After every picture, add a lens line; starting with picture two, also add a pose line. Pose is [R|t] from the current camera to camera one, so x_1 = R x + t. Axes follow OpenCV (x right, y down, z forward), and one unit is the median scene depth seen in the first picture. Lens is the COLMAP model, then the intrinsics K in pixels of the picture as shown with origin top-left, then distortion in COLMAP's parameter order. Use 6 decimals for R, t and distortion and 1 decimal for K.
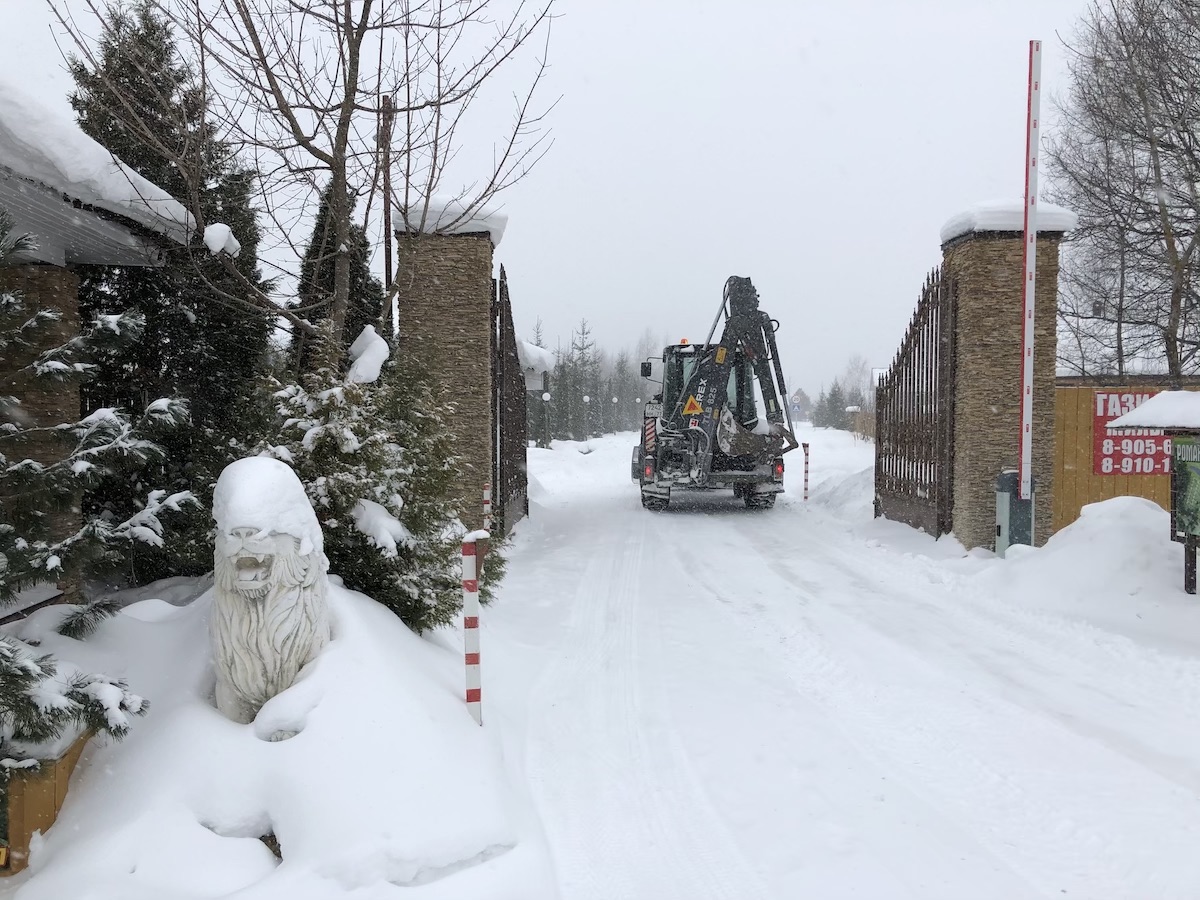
lens RADIAL K [[930.8, 0, 600.0], [0, 930.8, 450.0], [0, 0, 1]] dist [-0.002455, -0.009918]
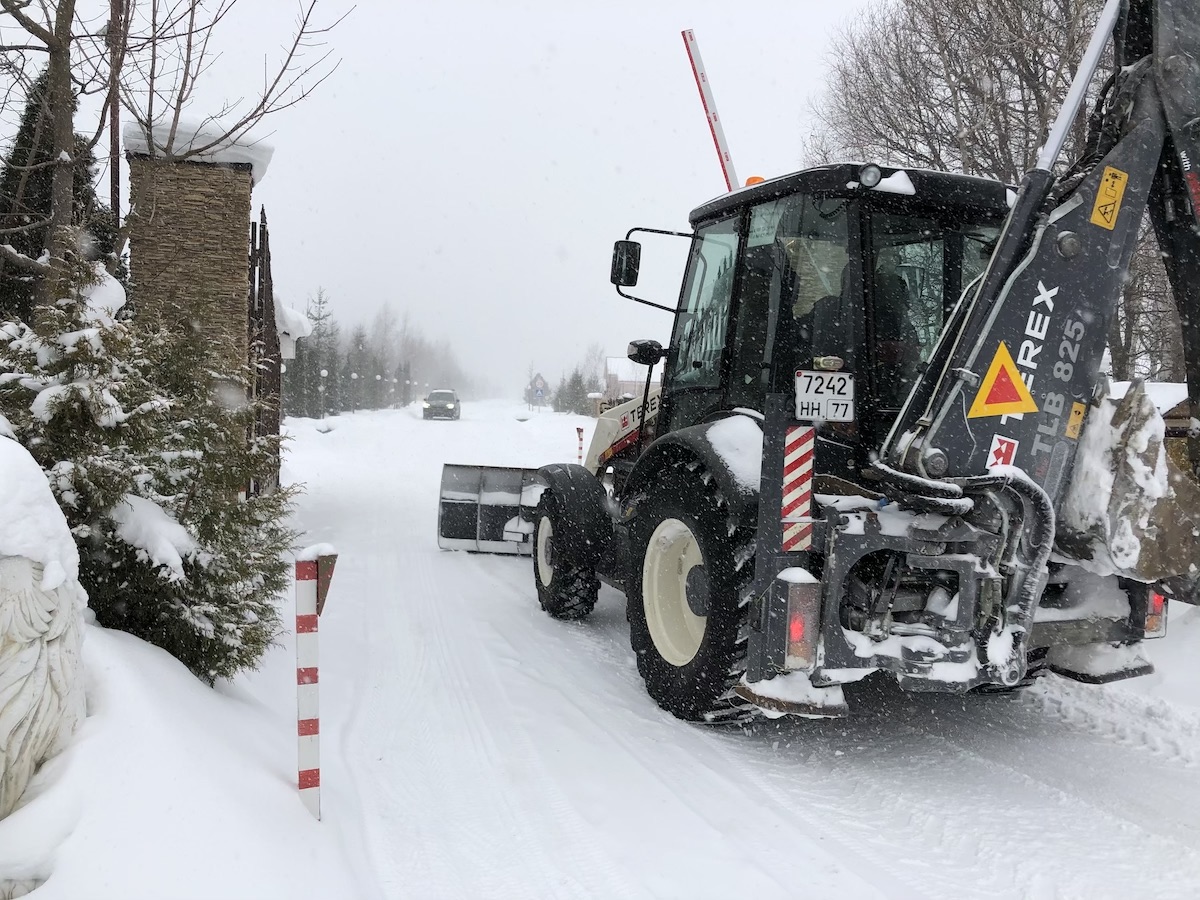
lens RADIAL K [[930.8, 0, 600.0], [0, 930.8, 450.0], [0, 0, 1]] dist [-0.002455, -0.009918]
pose [[0.958421, 0.021696, 0.284532, -0.116715], [-0.027150, 0.999515, 0.015238, 0.000251], [-0.284063, -0.022330, 0.958545, 0.245002]]
